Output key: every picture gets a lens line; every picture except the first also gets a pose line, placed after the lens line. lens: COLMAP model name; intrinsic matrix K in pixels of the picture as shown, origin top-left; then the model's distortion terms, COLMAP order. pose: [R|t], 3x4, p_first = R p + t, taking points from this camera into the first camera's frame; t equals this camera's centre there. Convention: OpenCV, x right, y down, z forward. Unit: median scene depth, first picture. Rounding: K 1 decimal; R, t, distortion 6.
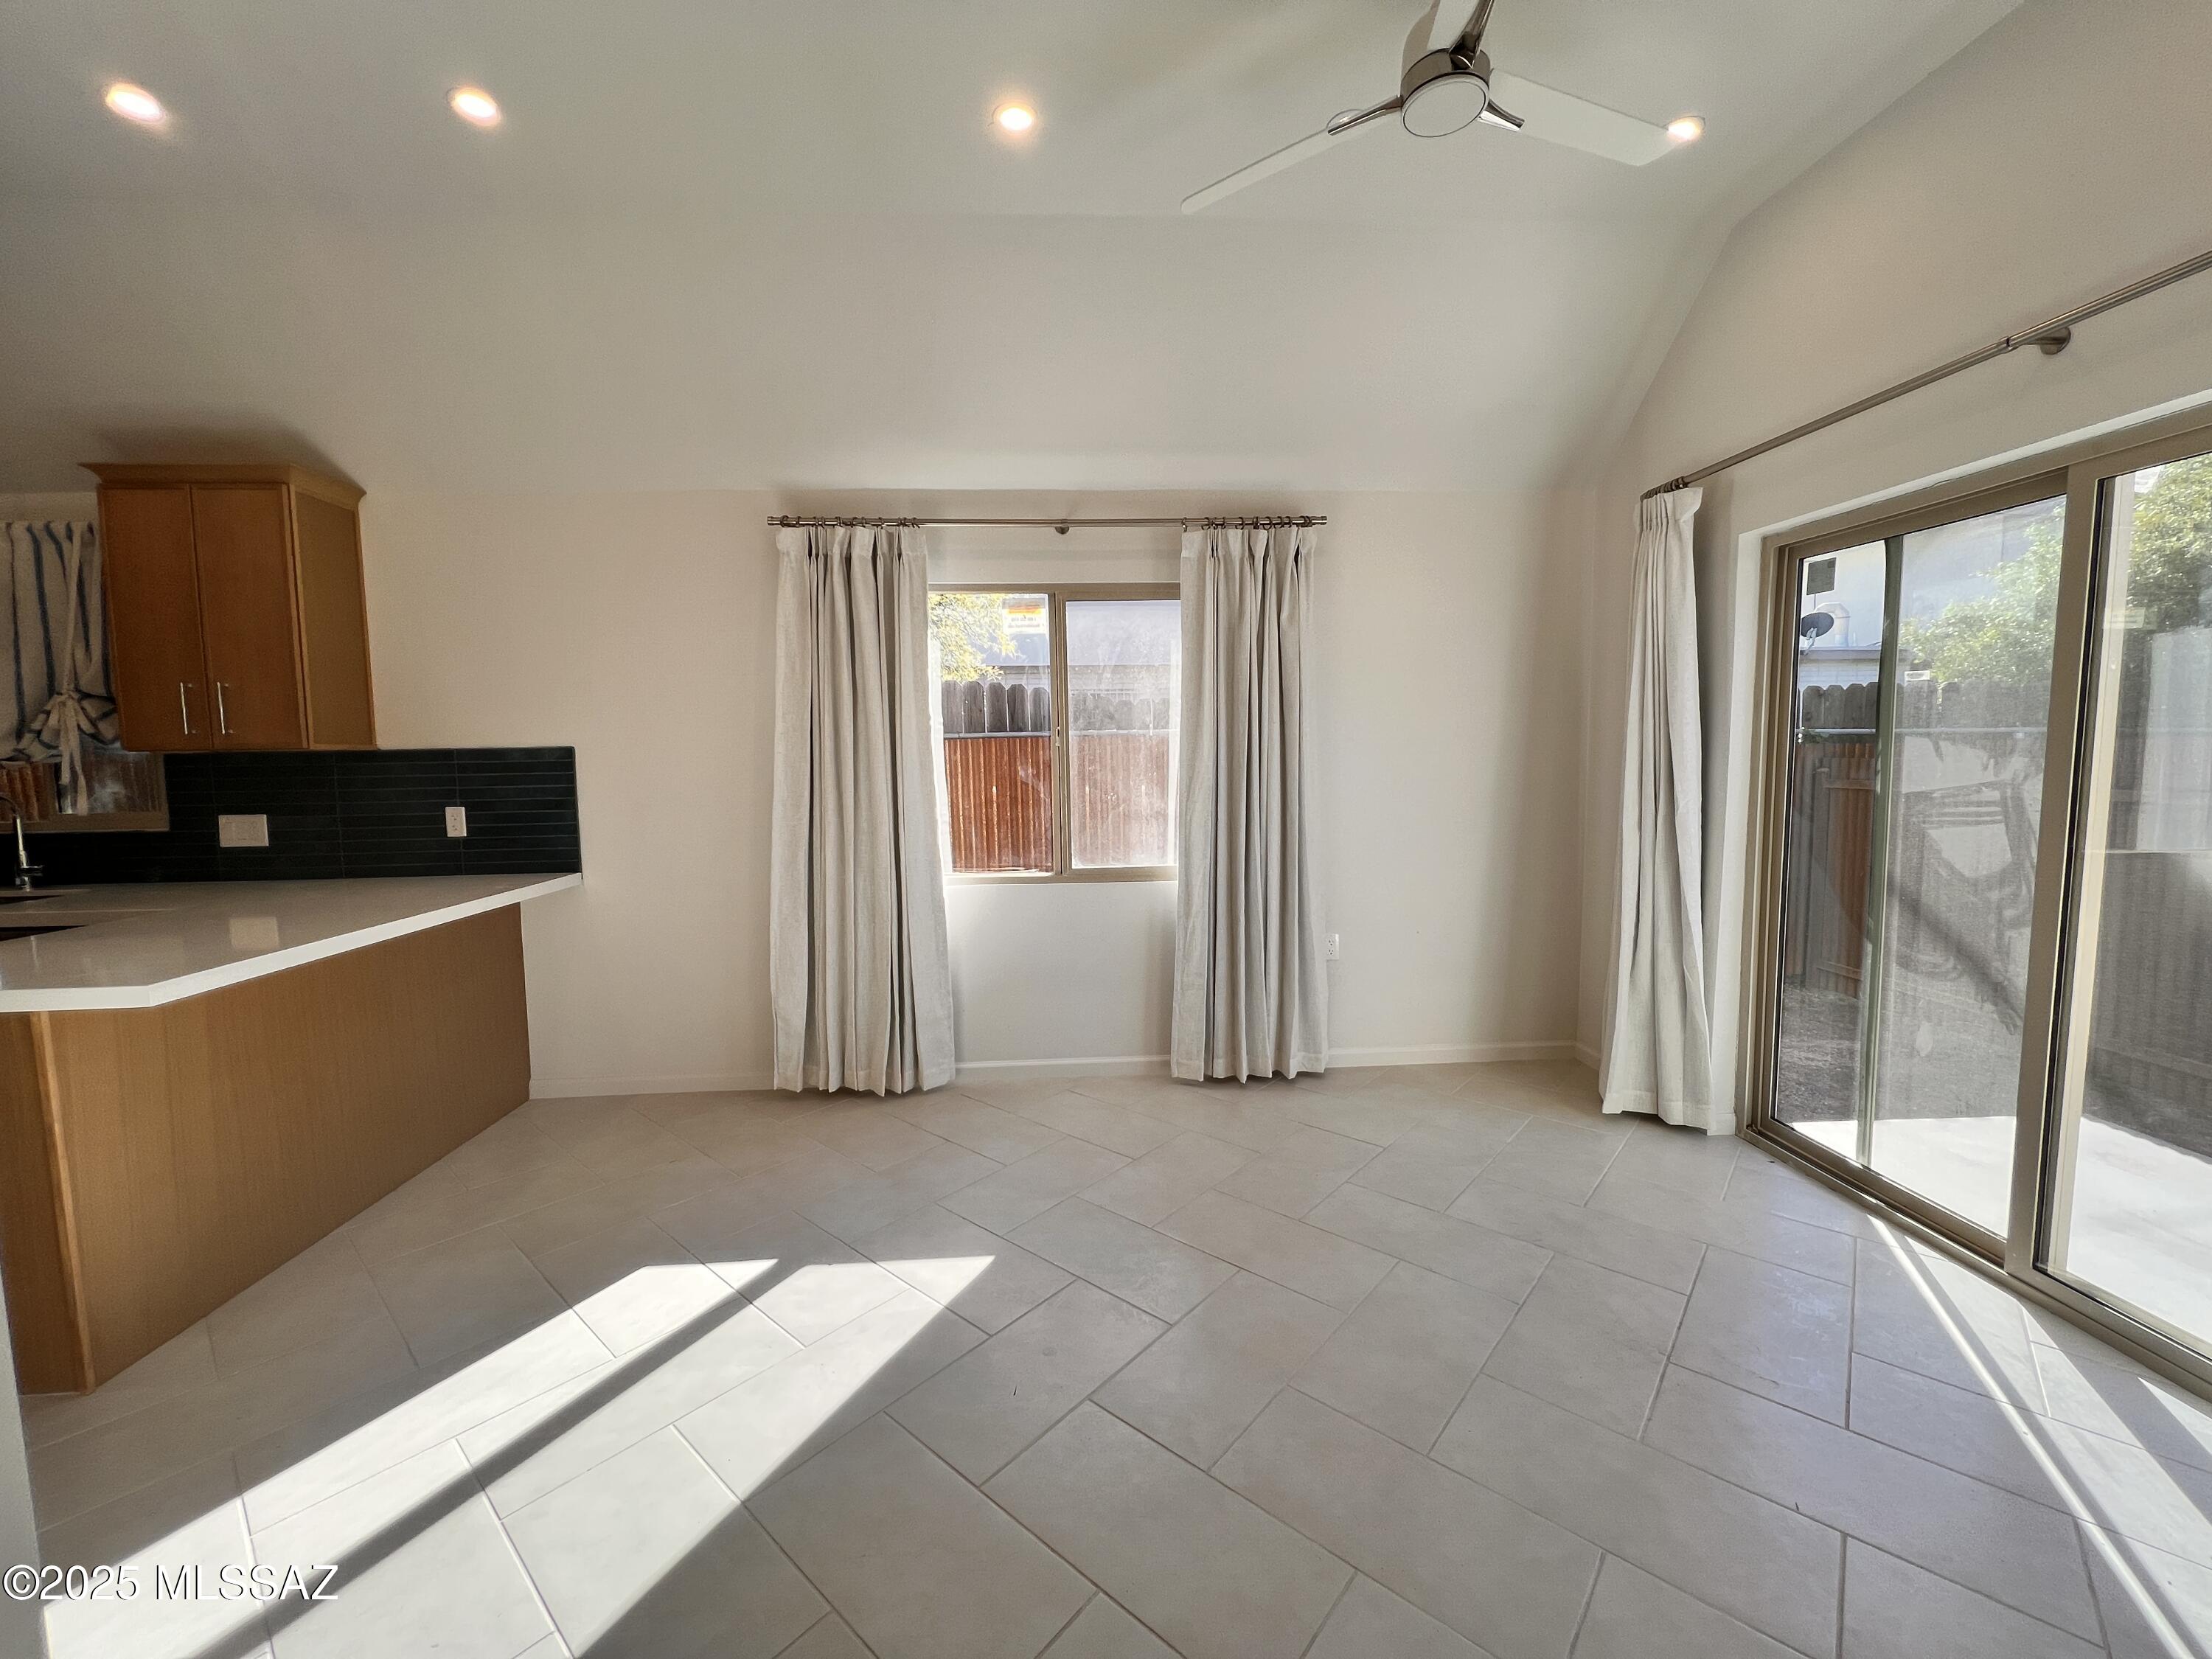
lens RADIAL K [[889.3, 0, 1110.5], [0, 889.3, 824.8], [0, 0, 1]] dist [-0.002317, 0.000420]
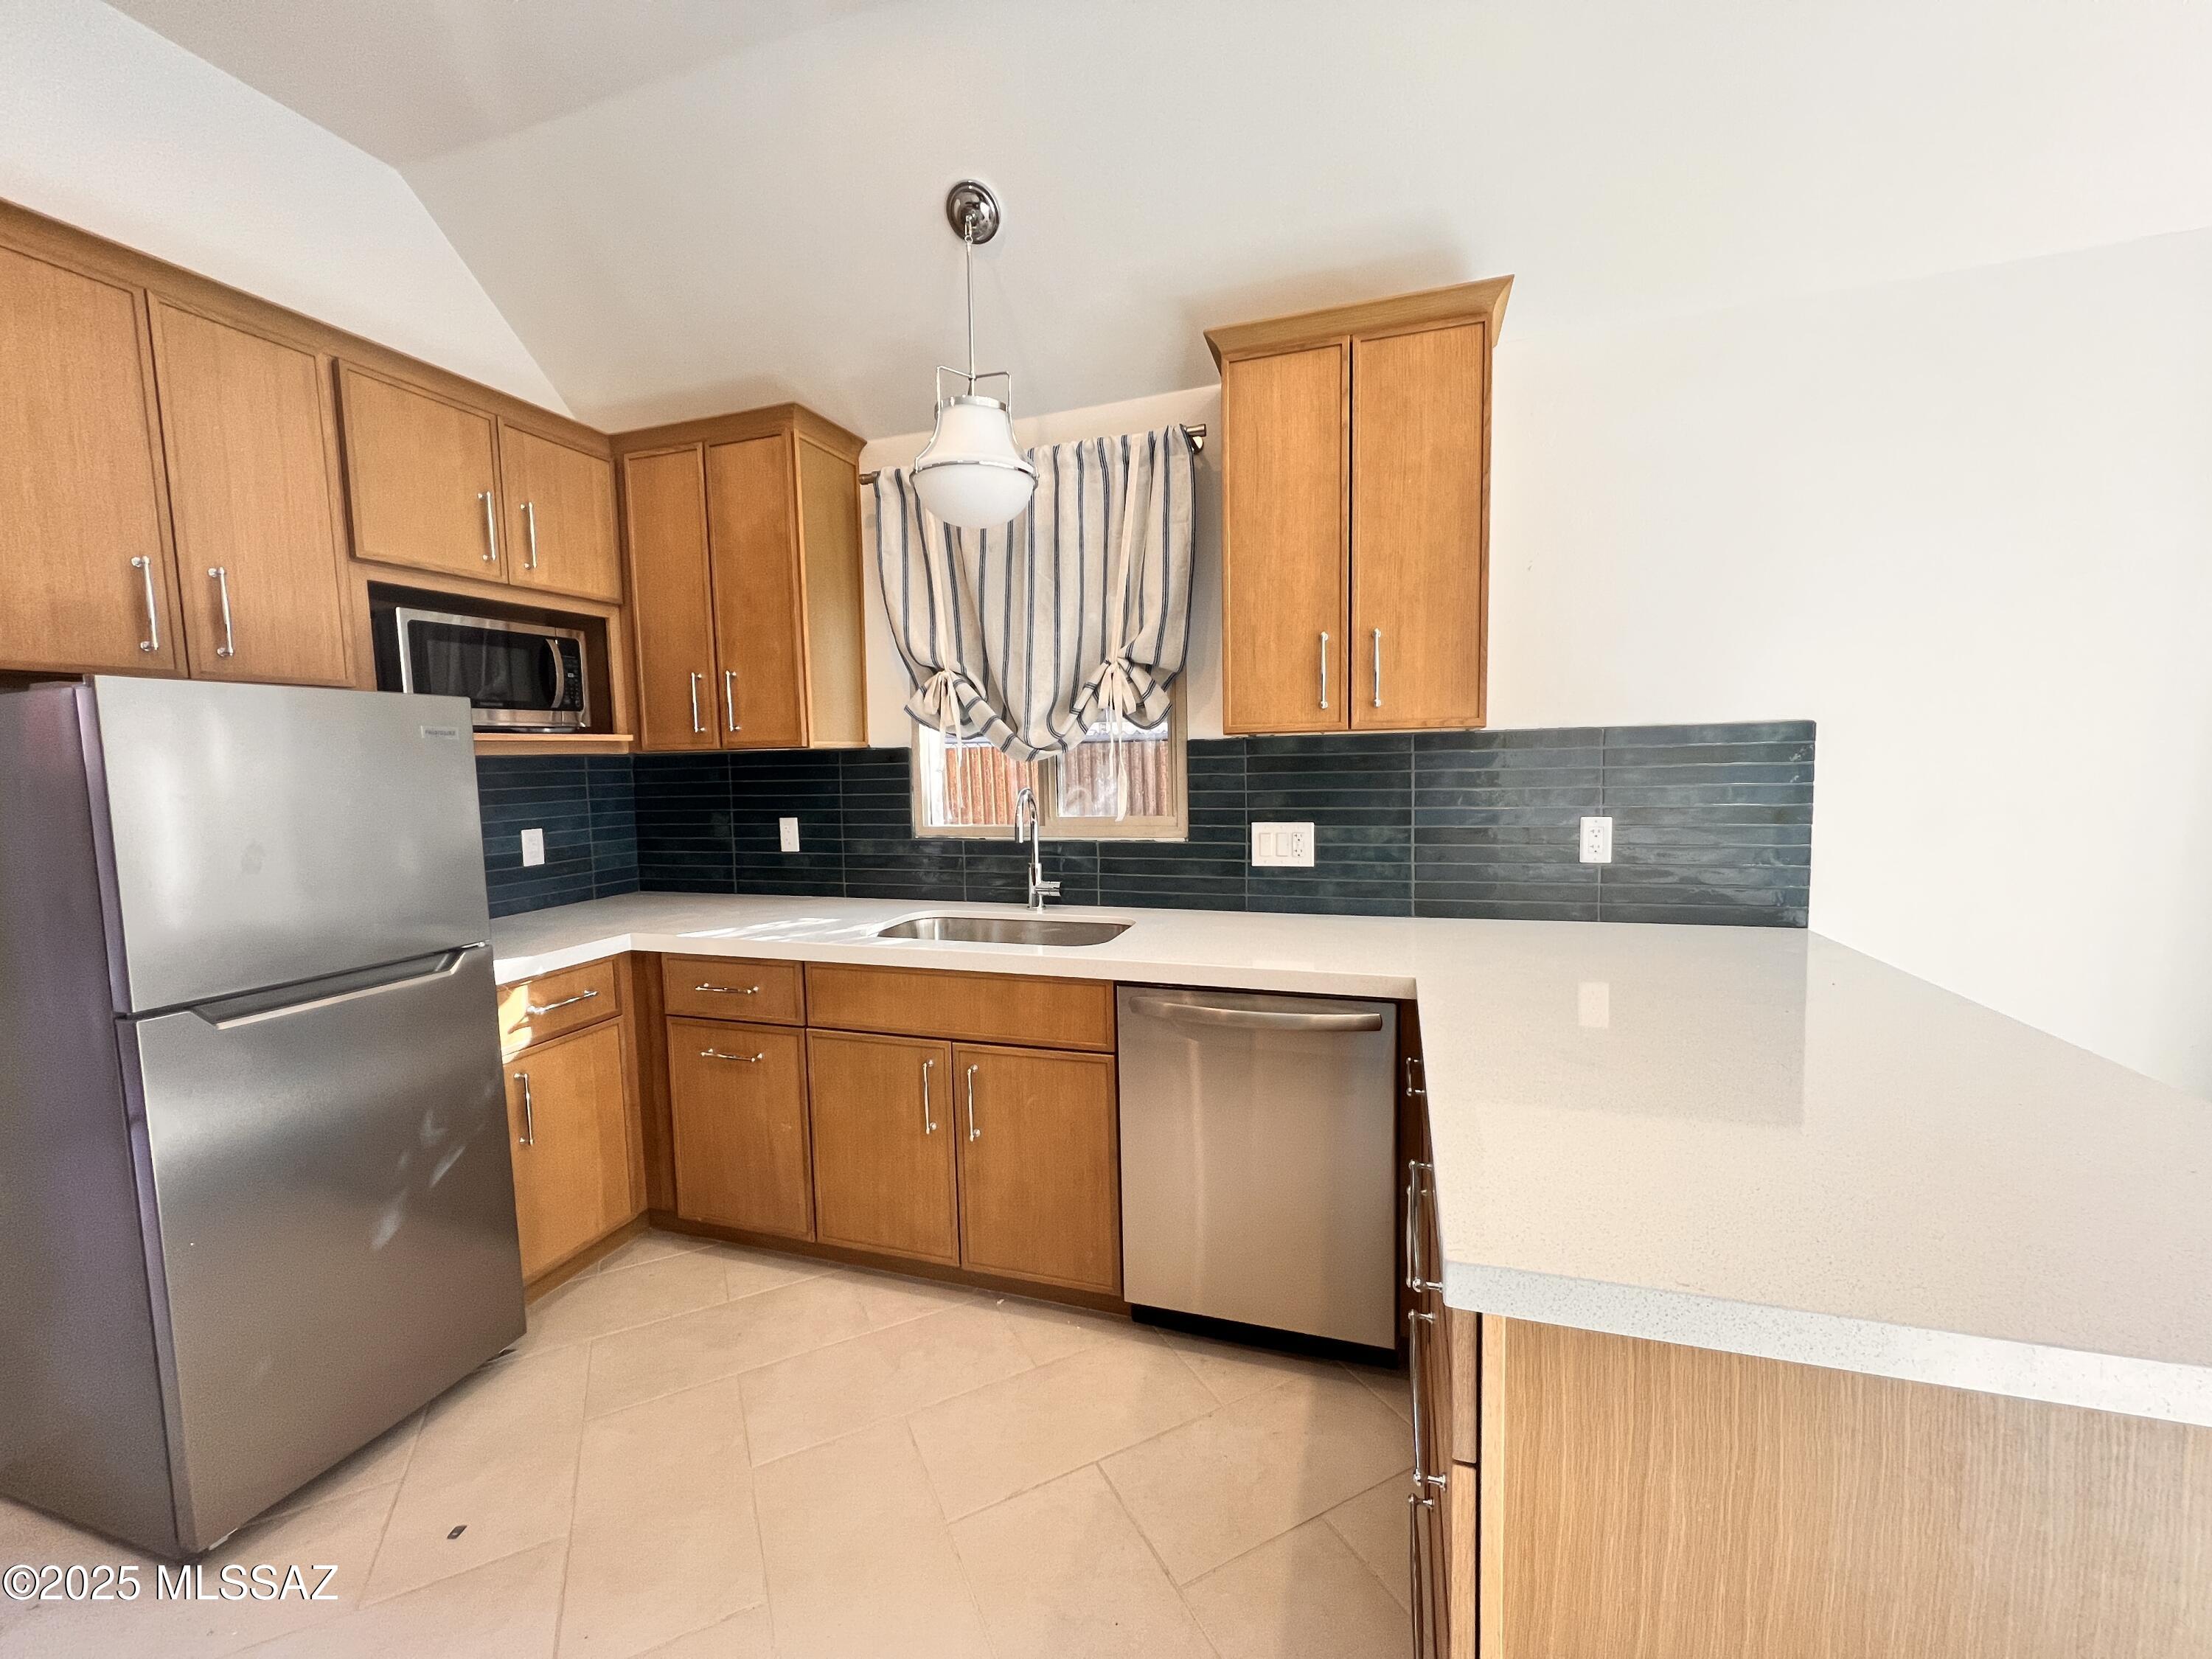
lens RADIAL K [[889.3, 0, 1094.7], [0, 889.3, 825.2], [0, 0, 1]] dist [-0.002317, 0.000420]
pose [[0.925491, 0.022267, -0.378113, -0.834128], [-0.021083, 0.999751, 0.007273, -0.011076], [0.378181, 0.001241, 0.925731, 0.263134]]
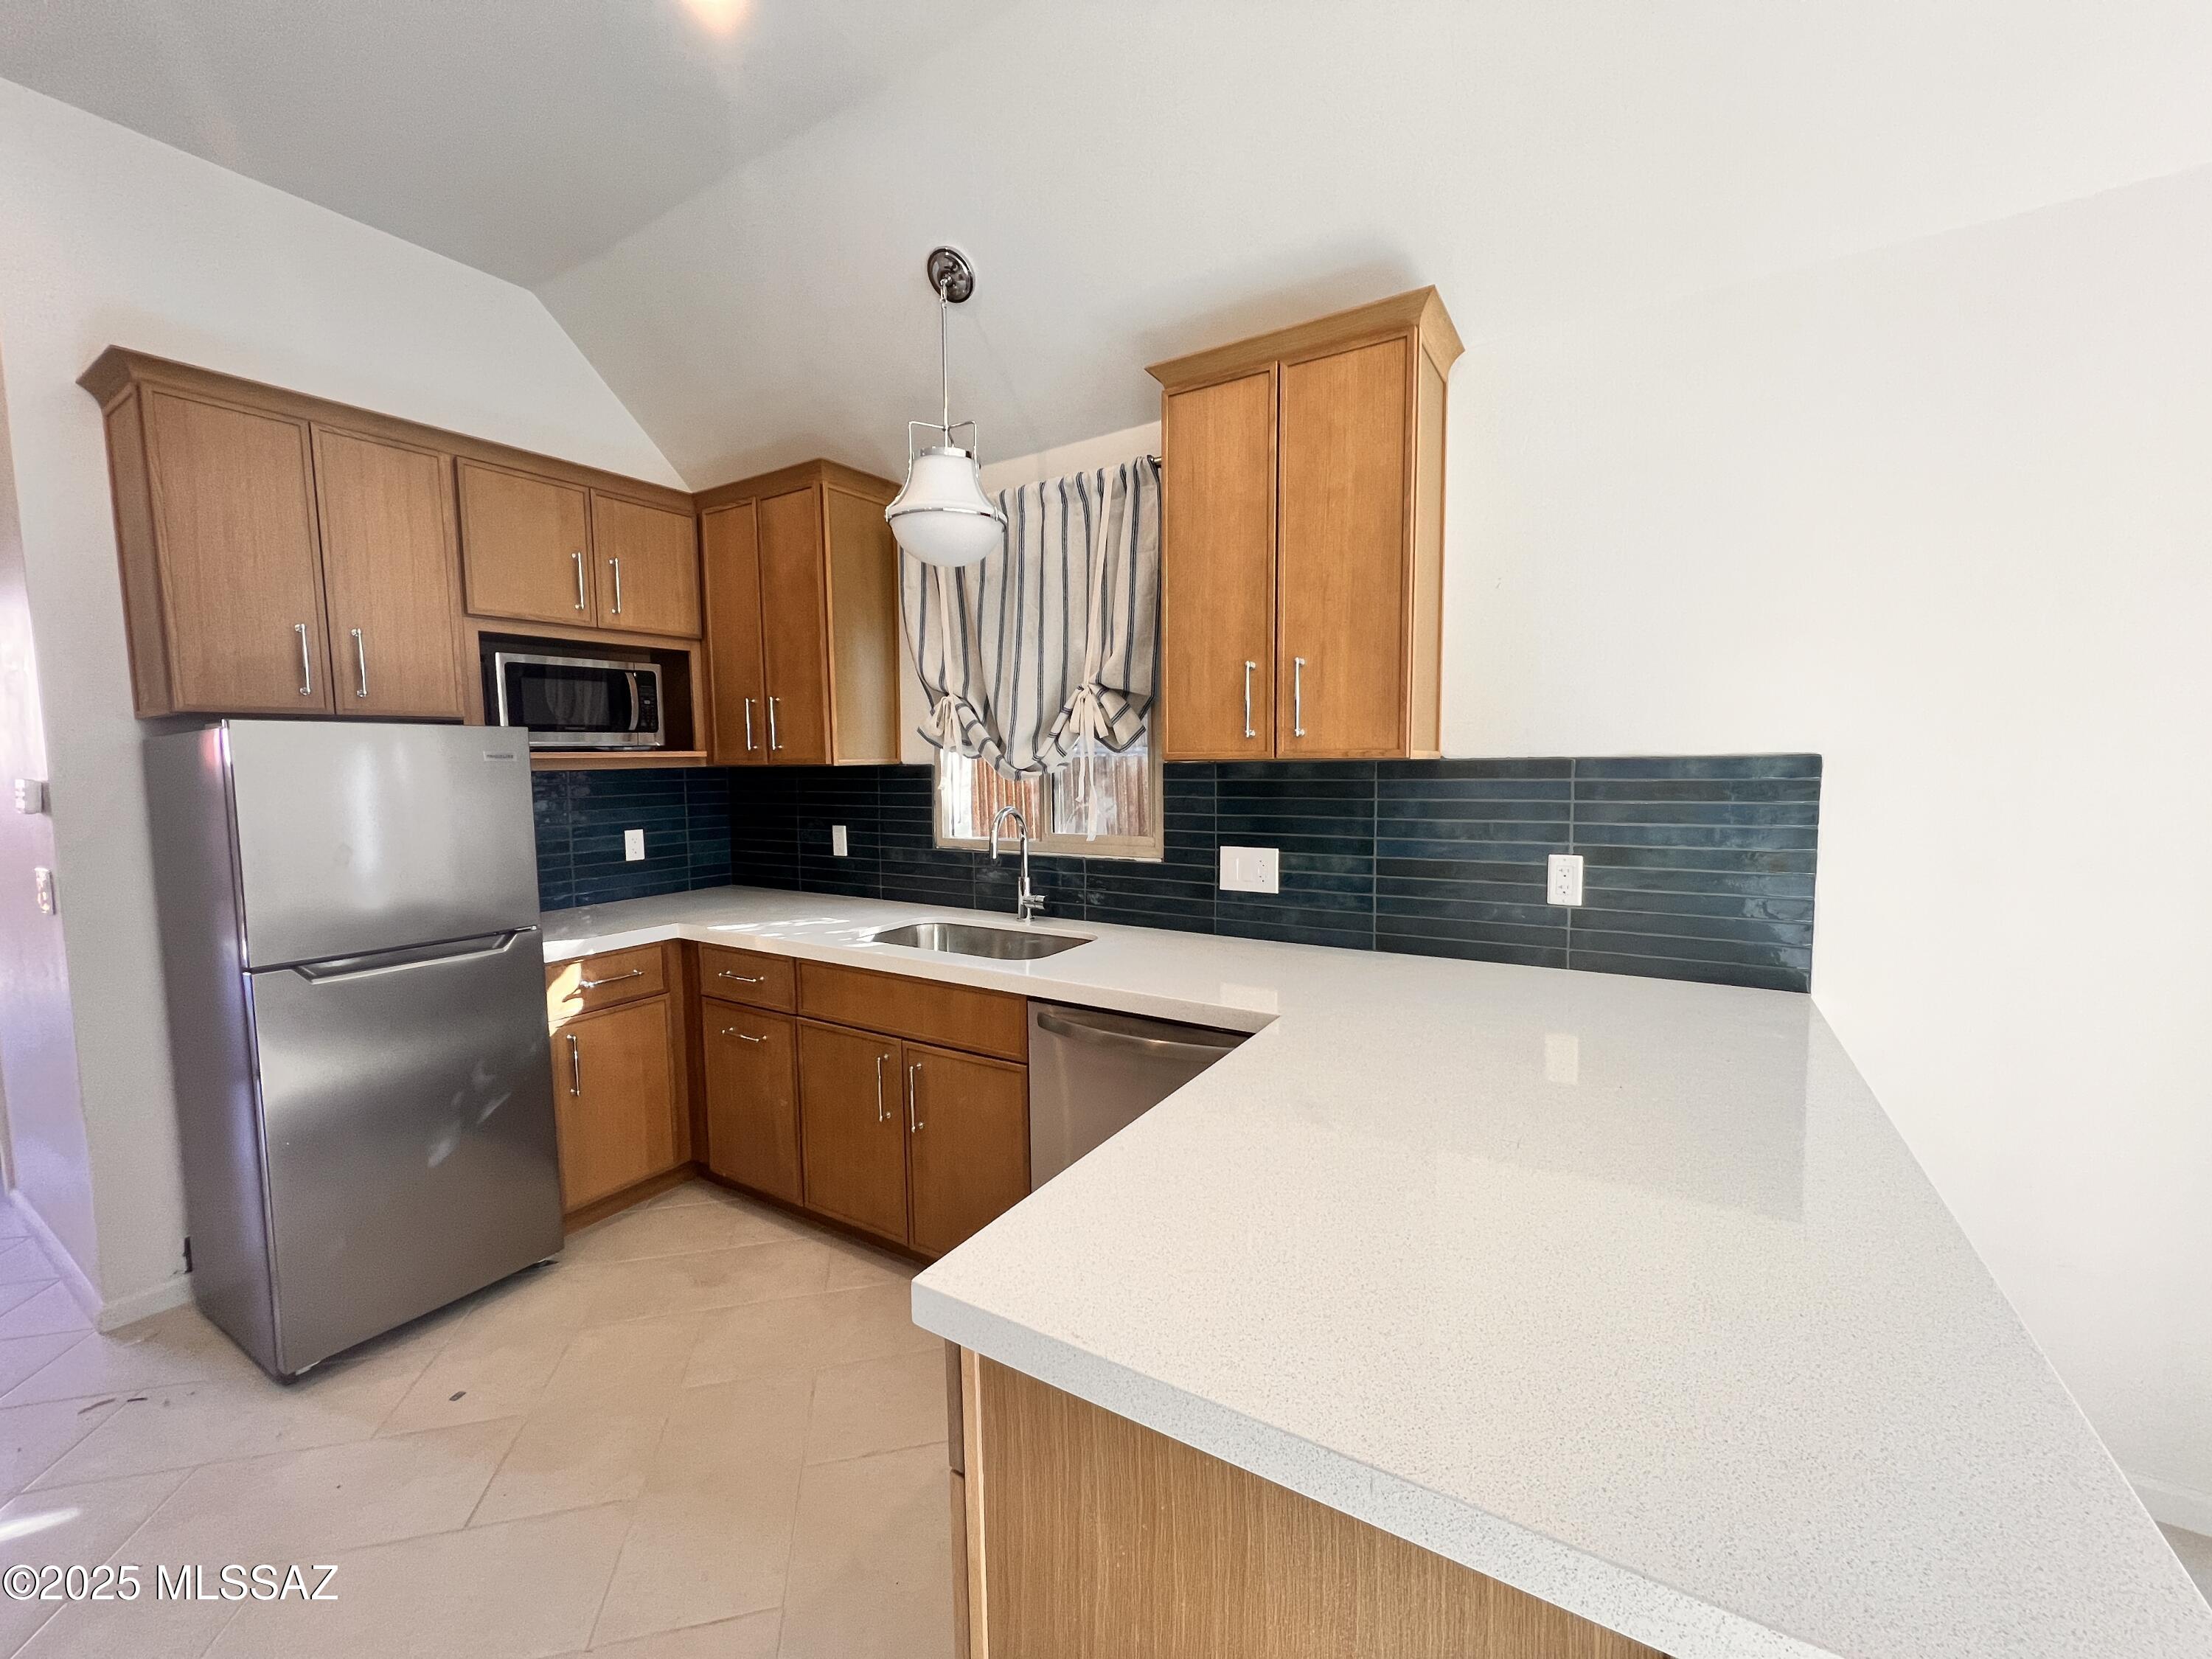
lens RADIAL K [[889.3, 0, 1096.3], [0, 889.3, 824.5], [0, 0, 1]] dist [-0.002317, 0.000420]
pose [[0.808707, 0.047331, -0.586304, -0.646309], [-0.046213, 0.998789, 0.016887, -0.036104], [0.586393, 0.013438, 0.809915, 0.335340]]
